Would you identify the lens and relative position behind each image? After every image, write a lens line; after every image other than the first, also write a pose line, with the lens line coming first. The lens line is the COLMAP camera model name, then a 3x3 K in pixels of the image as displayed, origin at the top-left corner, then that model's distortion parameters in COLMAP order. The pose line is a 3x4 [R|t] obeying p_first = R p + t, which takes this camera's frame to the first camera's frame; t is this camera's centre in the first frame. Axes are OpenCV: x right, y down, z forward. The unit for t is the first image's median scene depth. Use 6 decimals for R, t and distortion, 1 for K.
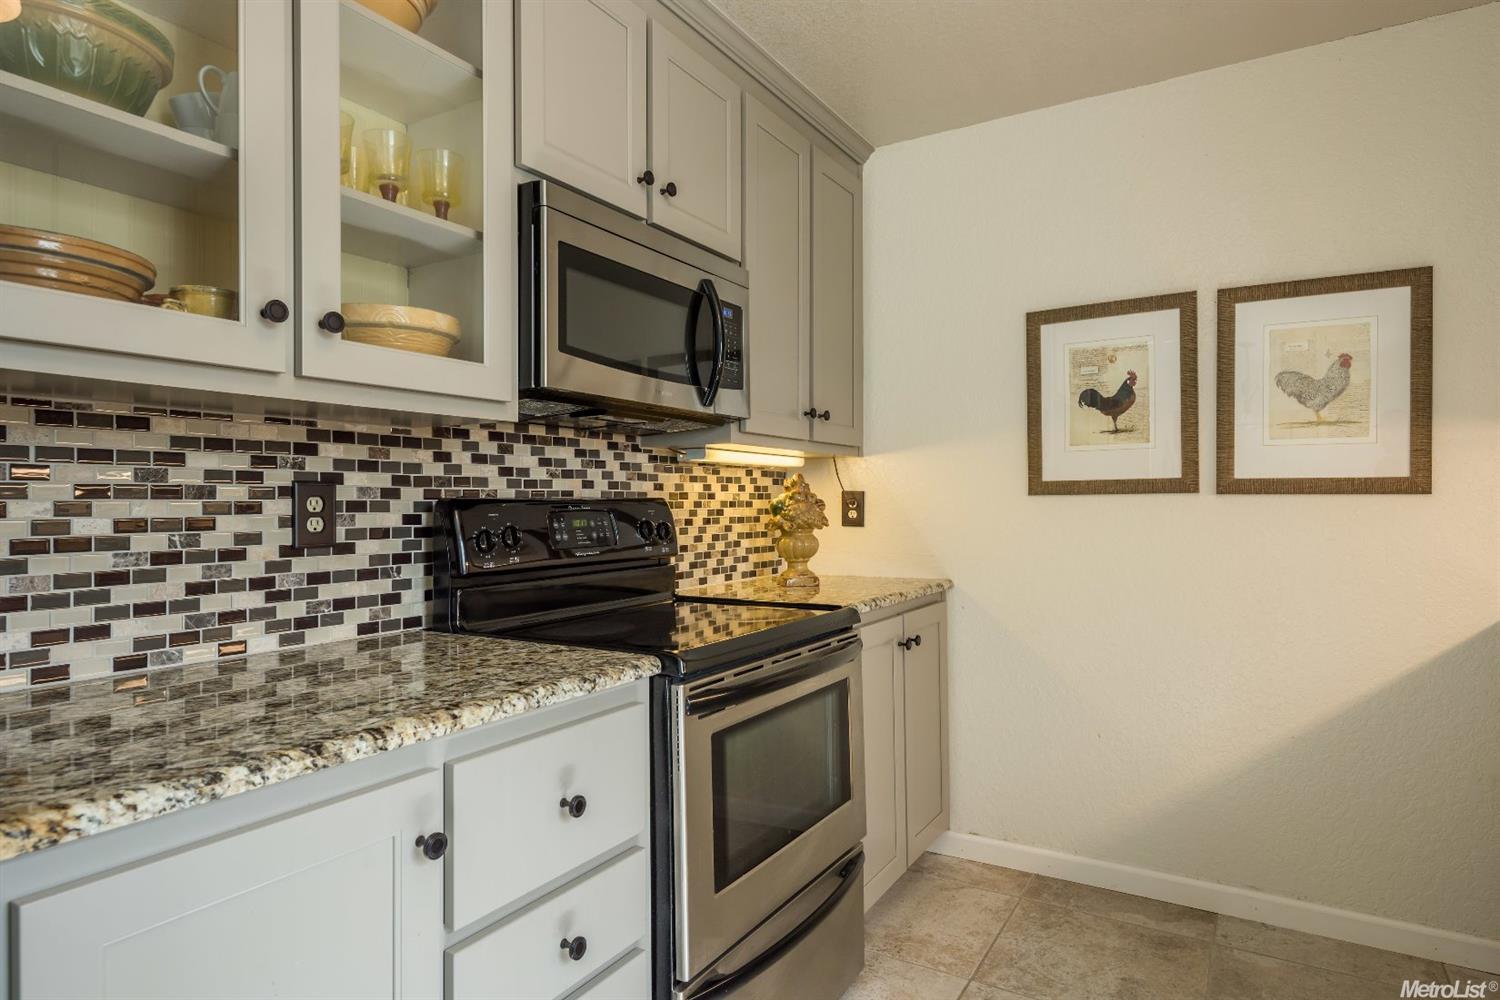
lens RADIAL K [[861.9, 0, 739.1], [0, 861.9, 500.0], [0, 0, 1]] dist [0.015239, -0.002691]
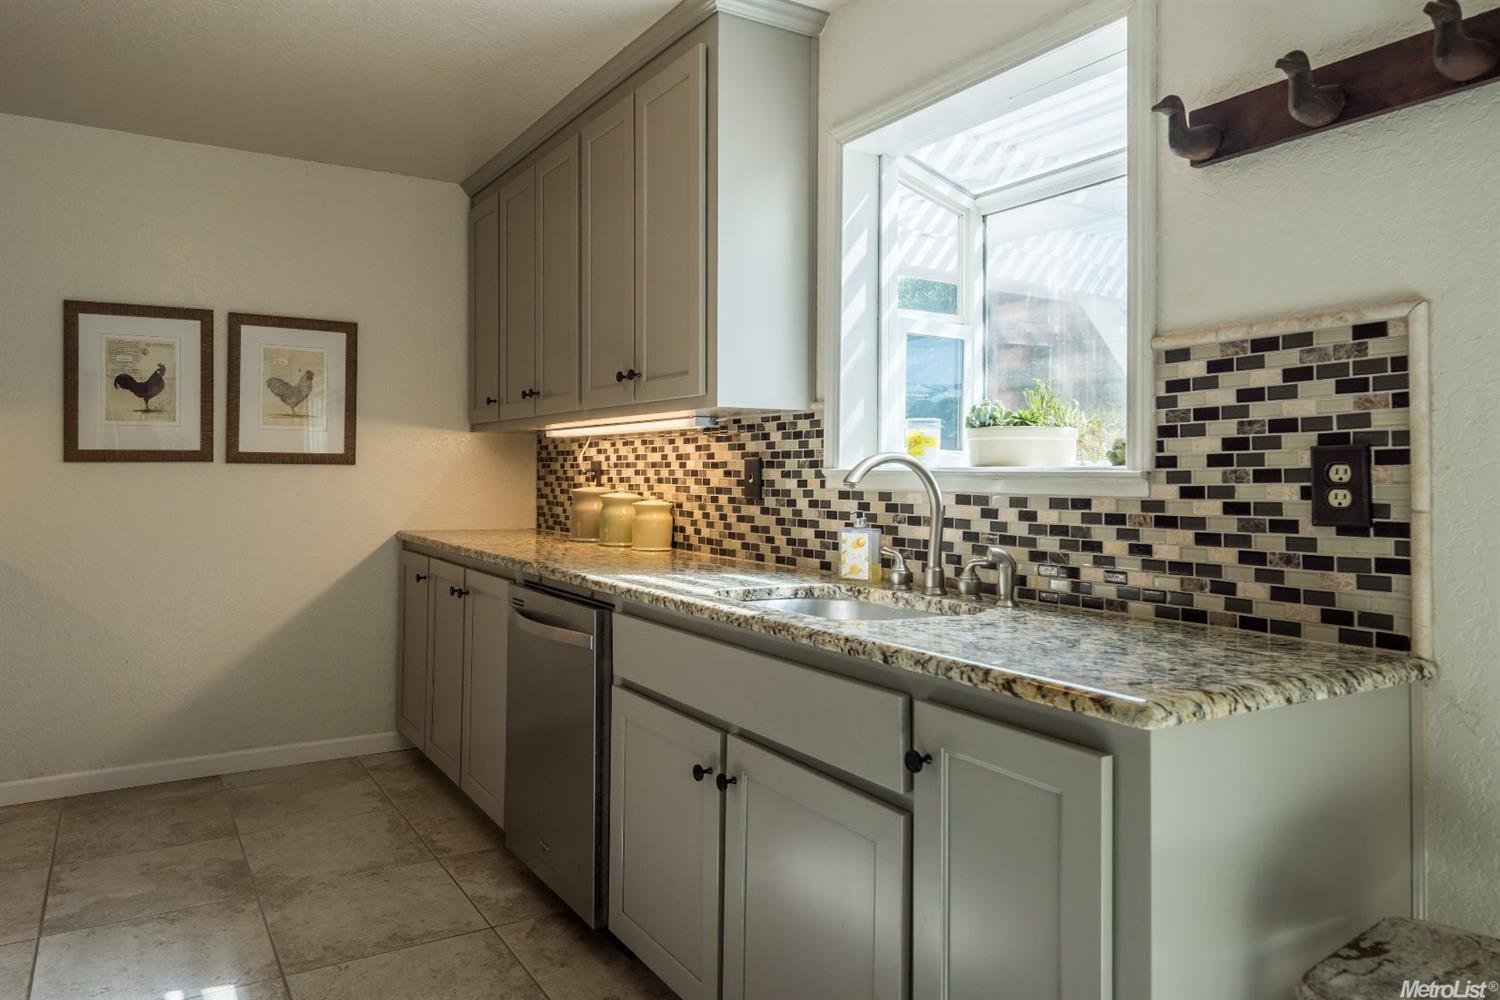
lens RADIAL K [[973.5, 0, 711.4], [0, 973.5, 453.4], [0, 0, 1]] dist [0.017247, -0.001774]
pose [[0.455399, 0.021359, 0.890031, -0.496972], [-0.006927, 0.999767, -0.020448, 0.004698], [-0.890261, 0.003147, 0.455441, -0.397844]]
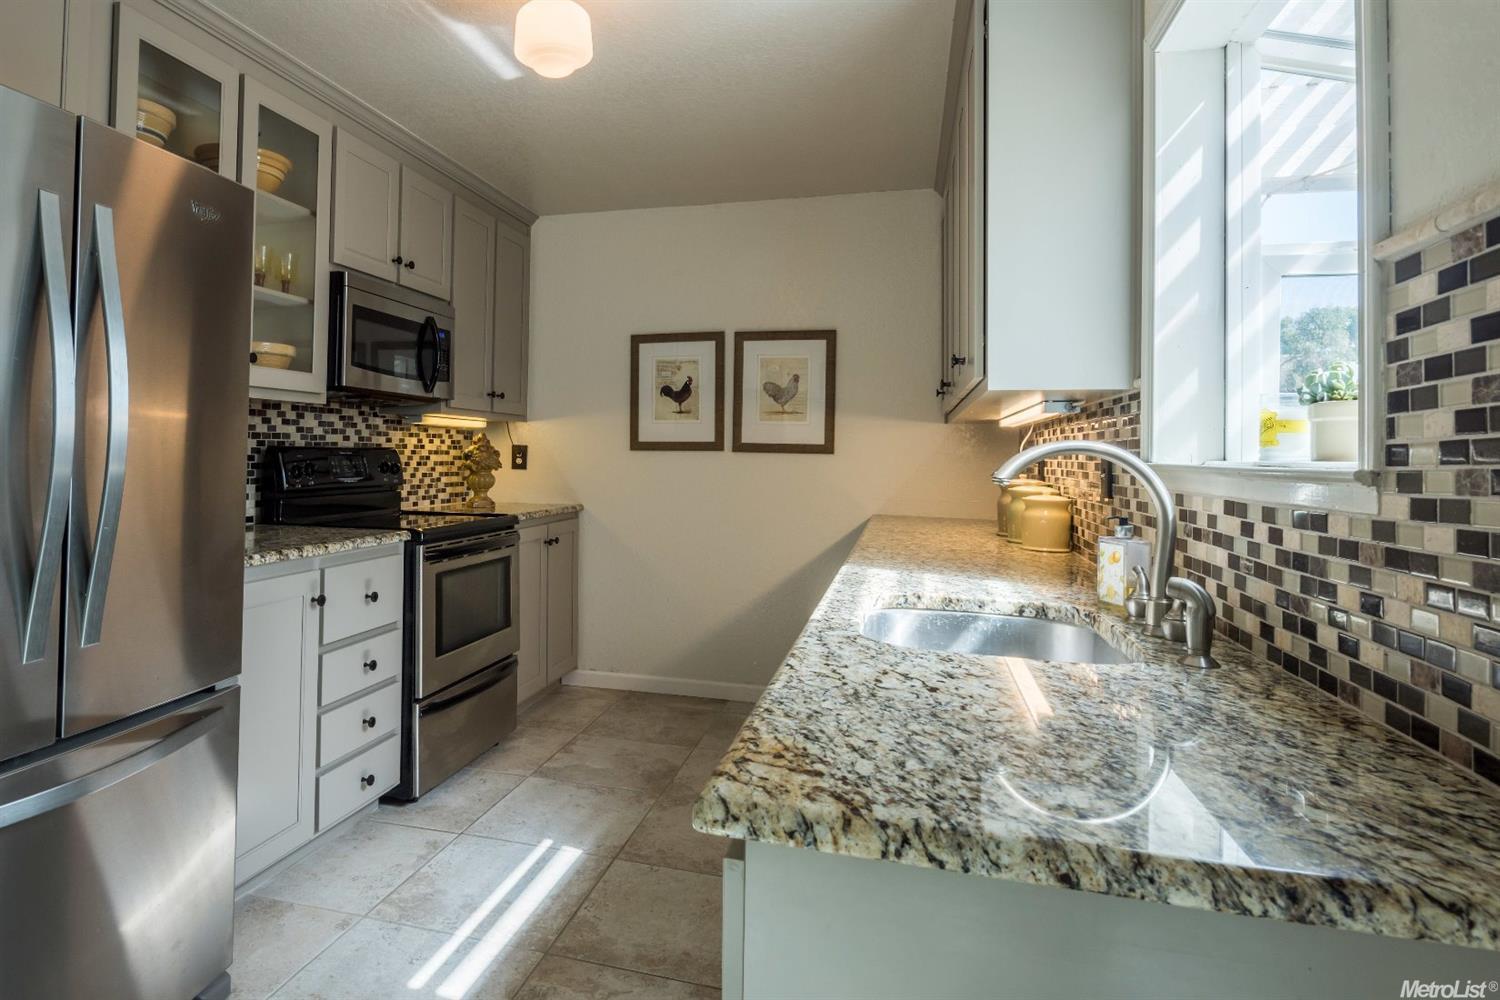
lens RADIAL K [[878.7, 0, 658.4], [0, 878.7, 426.6], [0, 0, 1]] dist [0.001275, -0.005790]
pose [[0.962393, 0.026094, 0.270406, -0.060747], [-0.018670, 0.999376, -0.029992, -0.001796], [-0.271020, 0.023815, 0.962279, -0.667543]]
